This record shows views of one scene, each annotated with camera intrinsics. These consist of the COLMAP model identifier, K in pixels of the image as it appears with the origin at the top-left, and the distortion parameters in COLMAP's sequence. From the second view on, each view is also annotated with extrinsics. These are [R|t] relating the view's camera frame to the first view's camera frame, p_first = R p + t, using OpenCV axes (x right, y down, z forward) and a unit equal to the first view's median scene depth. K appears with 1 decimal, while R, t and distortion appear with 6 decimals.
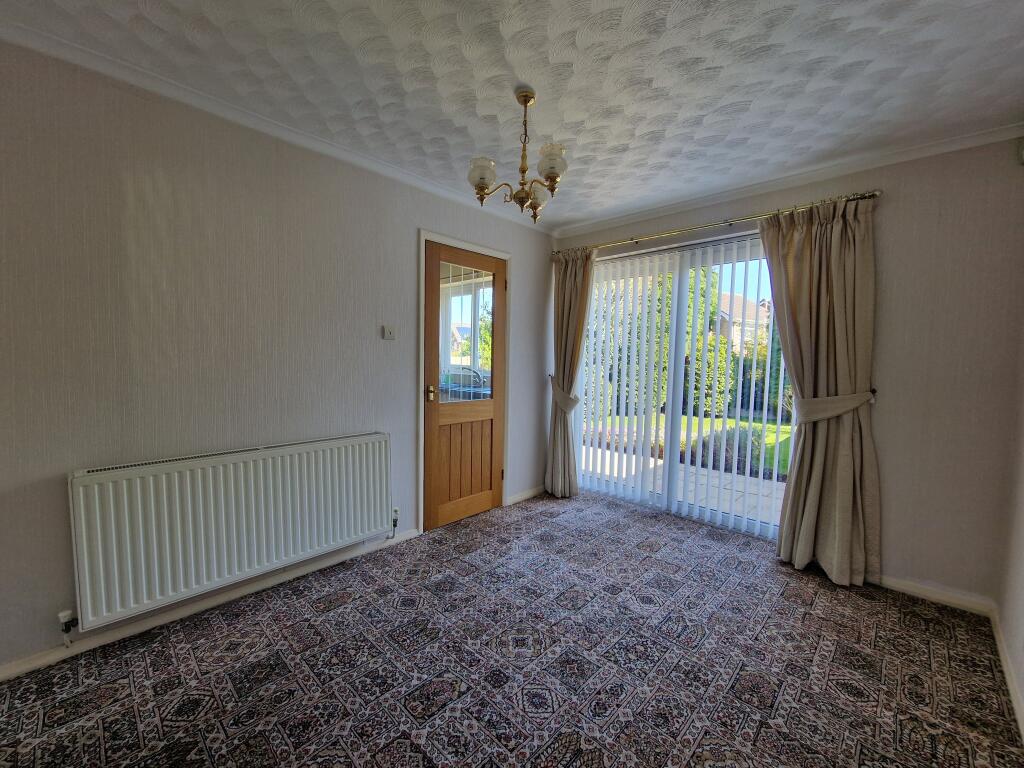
lens RADIAL K [[418.9, 0, 510.5], [0, 418.9, 390.5], [0, 0, 1]] dist [0.000381, -0.000265]
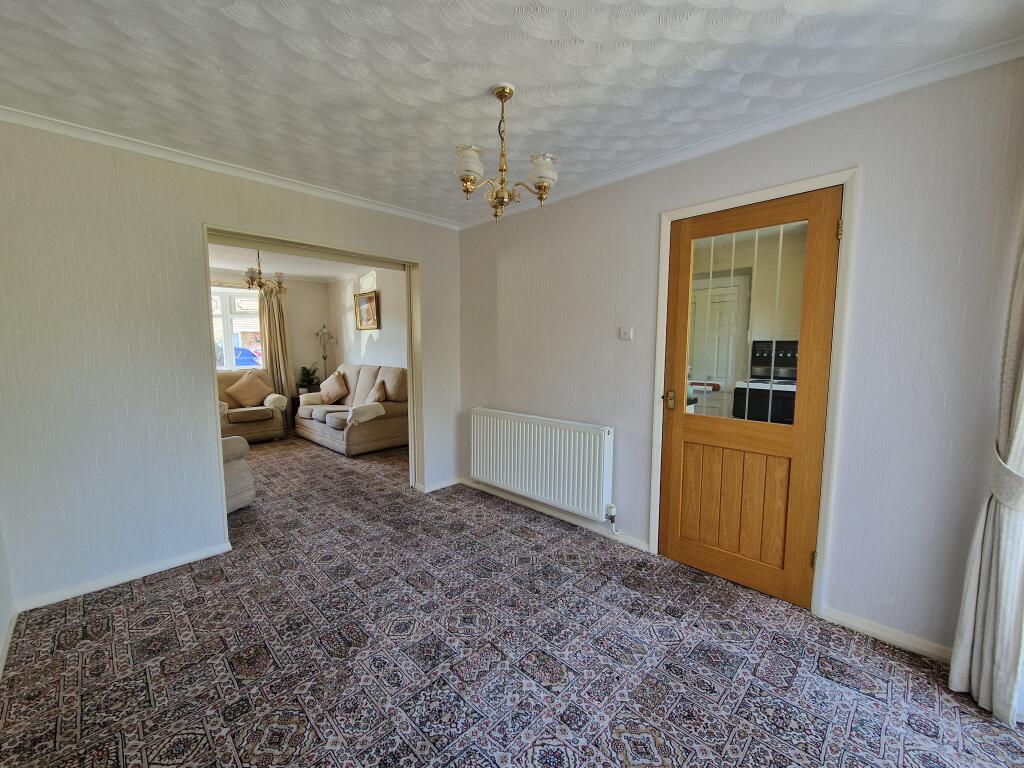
lens RADIAL K [[411.3, 0, 456.4], [0, 411.3, 414.4], [0, 0, 1]] dist [0.002205, 0.000189]
pose [[-0.091877, 0.147119, -0.984842, 0.814297], [-0.079965, 0.984741, 0.154564, -0.044702], [0.992554, 0.092954, -0.078711, 0.859979]]
